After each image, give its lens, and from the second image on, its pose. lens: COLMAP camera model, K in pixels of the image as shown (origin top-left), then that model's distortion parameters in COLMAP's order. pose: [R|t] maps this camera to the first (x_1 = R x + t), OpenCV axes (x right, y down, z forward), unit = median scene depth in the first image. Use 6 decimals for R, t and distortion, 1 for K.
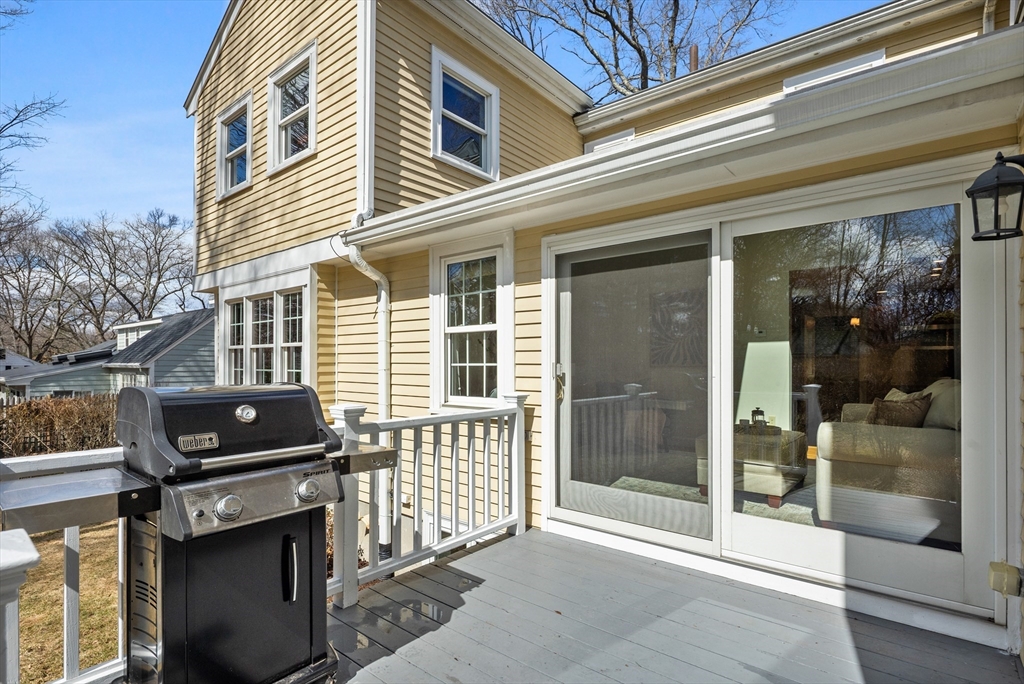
lens RADIAL K [[510.3, 0, 512.0], [0, 510.3, 342.0], [0, 0, 1]] dist [0.004435, 0.000494]
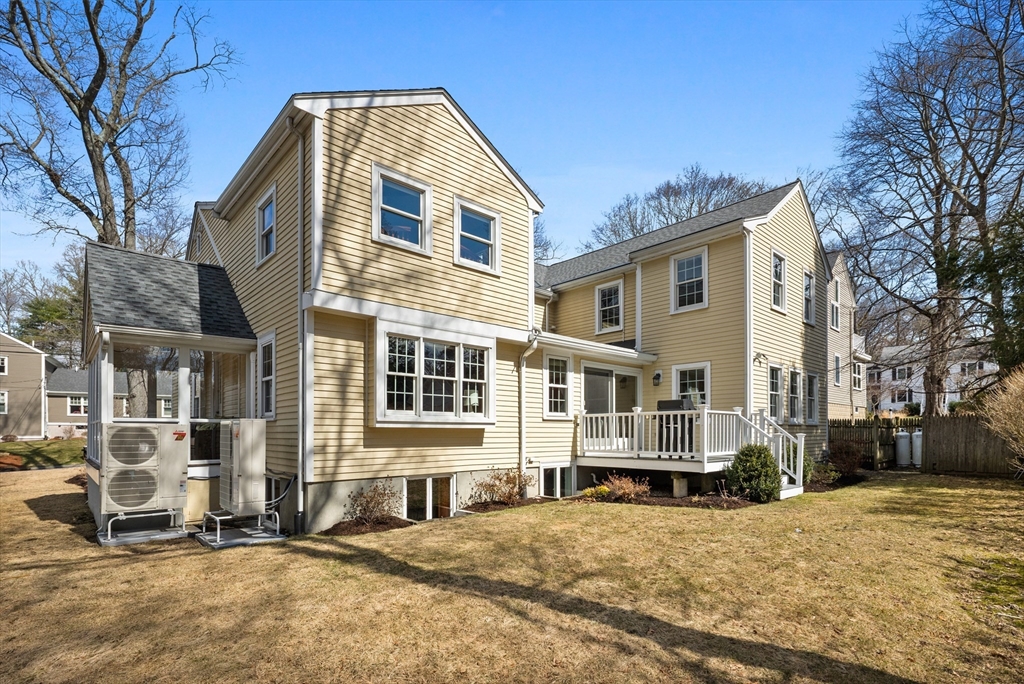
lens RADIAL K [[510.3, 0, 512.0], [0, 510.3, 342.0], [0, 0, 1]] dist [0.004435, 0.000494]
pose [[0.170701, 0.147792, 0.974176, -2.569115], [-0.094841, 0.986561, -0.133052, 0.115479], [-0.980748, -0.069680, 0.182424, 0.749681]]
